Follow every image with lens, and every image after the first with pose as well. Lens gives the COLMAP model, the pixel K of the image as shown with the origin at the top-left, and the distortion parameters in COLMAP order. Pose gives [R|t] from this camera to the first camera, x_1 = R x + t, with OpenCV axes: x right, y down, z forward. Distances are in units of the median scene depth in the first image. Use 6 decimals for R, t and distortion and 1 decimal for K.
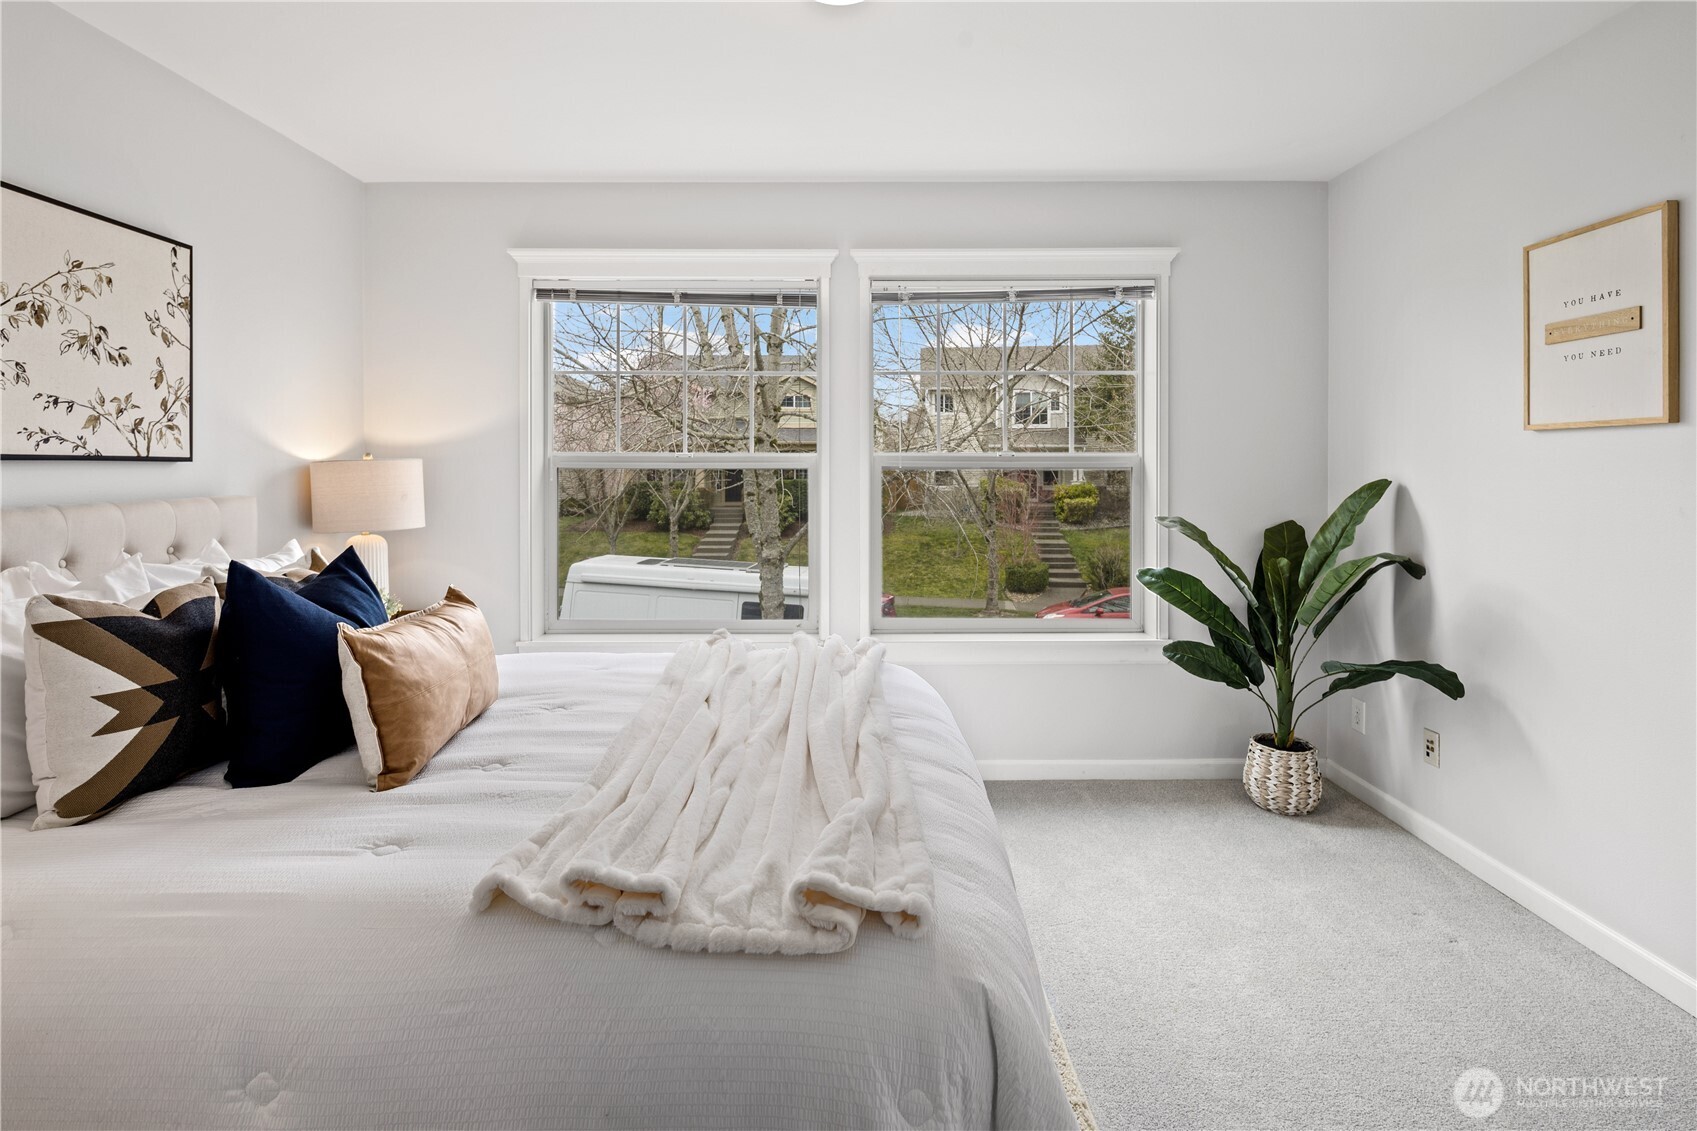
lens RADIAL K [[828.9, 0, 847.4], [0, 828.9, 484.3], [0, 0, 1]] dist [0.001537, -0.007727]
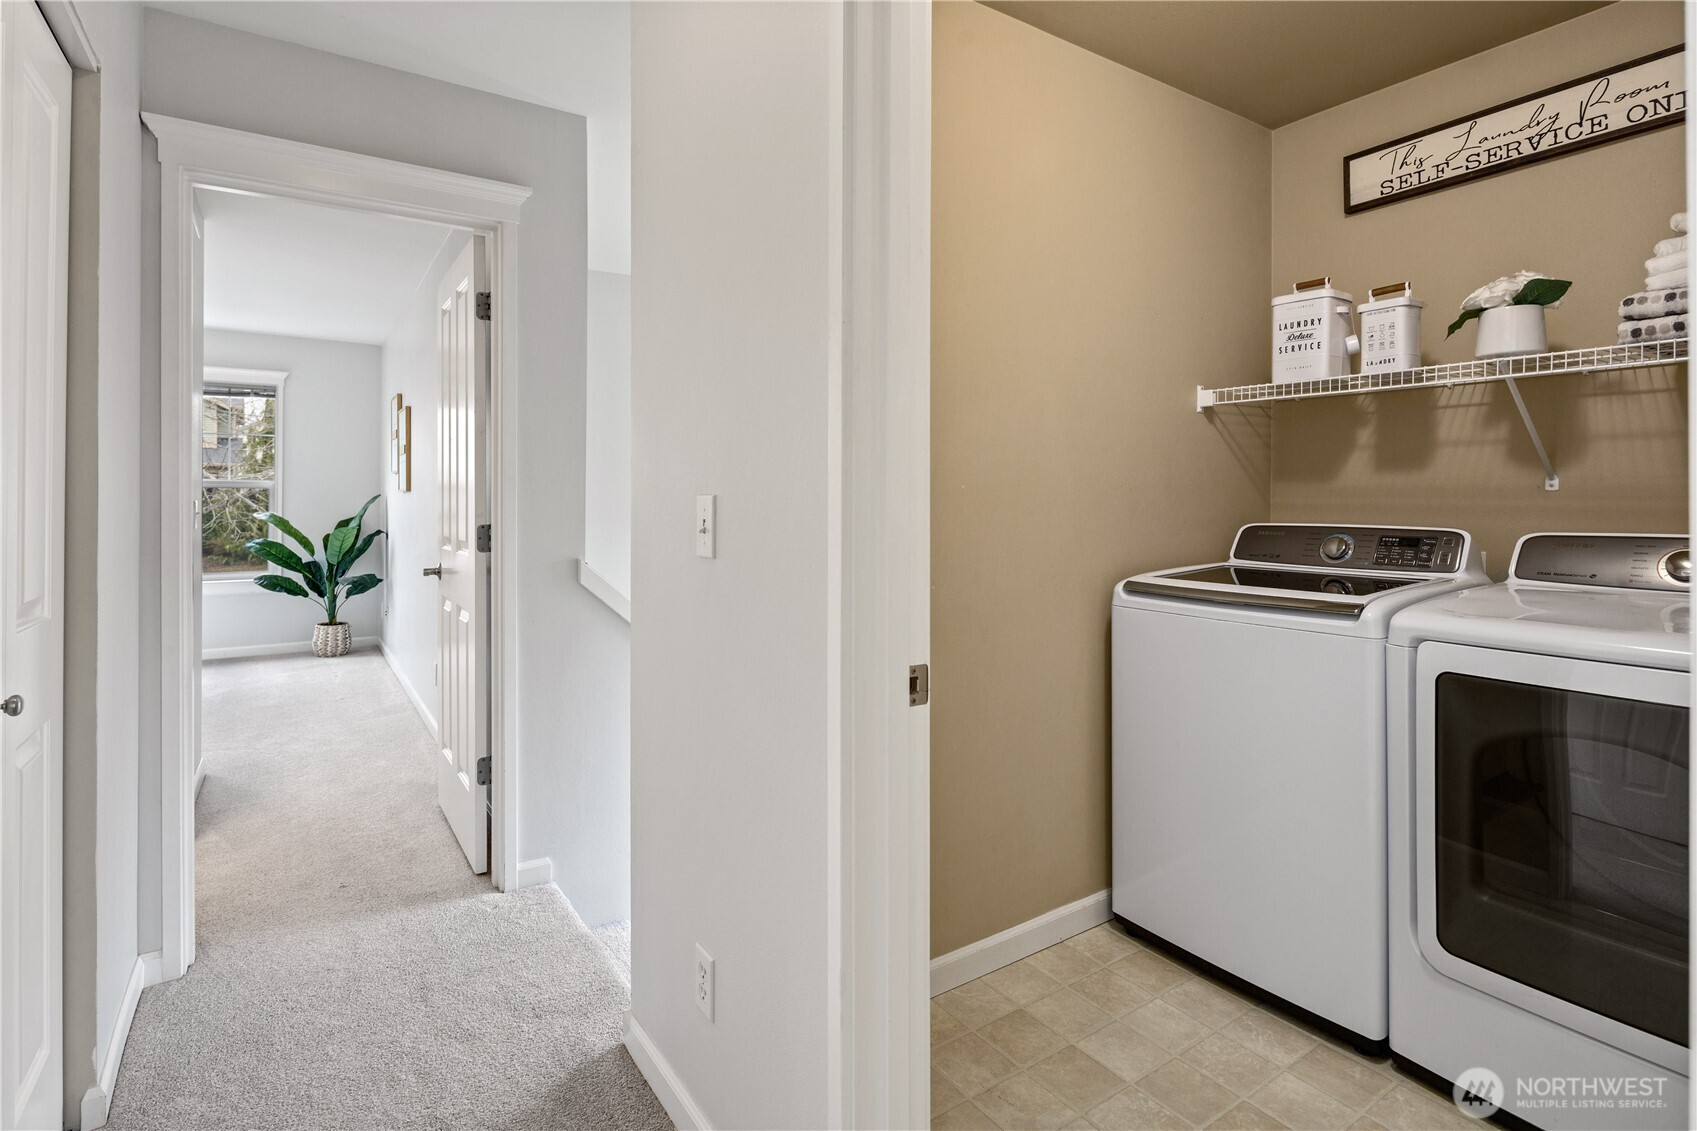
lens RADIAL K [[828.9, 0, 847.4], [0, 828.9, 484.3], [0, 0, 1]] dist [0.001537, -0.007727]
pose [[0.827211, 0.008300, 0.561829, 0.558070], [0.002022, 0.999840, -0.017747, 0.013216], [-0.561887, 0.015817, 0.827063, -1.815603]]
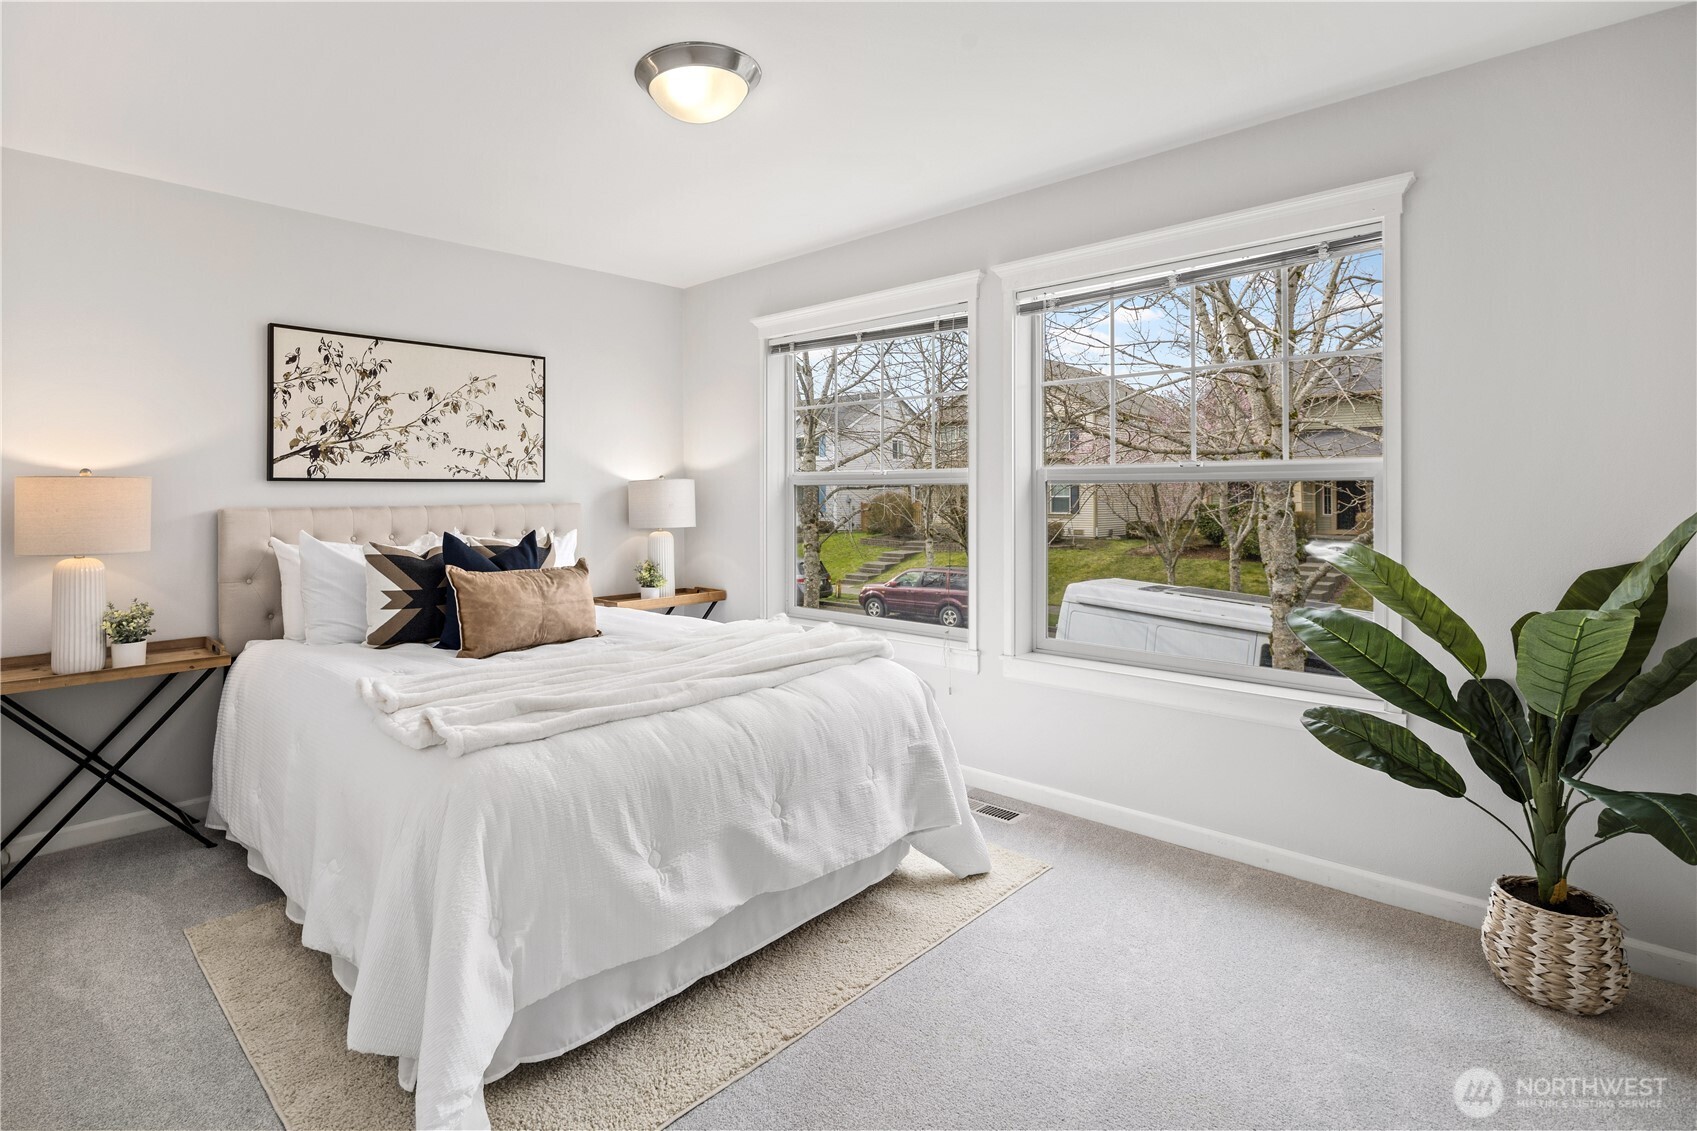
lens RADIAL K [[820.3, 0, 719.5], [0, 820.3, 493.7], [0, 0, 1]] dist [0.001481, -0.004635]
pose [[0.683213, -0.001451, -0.730217, 0.717462], [-0.009186, 0.999902, -0.010582, 0.011265], [0.730161, 0.013938, 0.683133, 0.104419]]
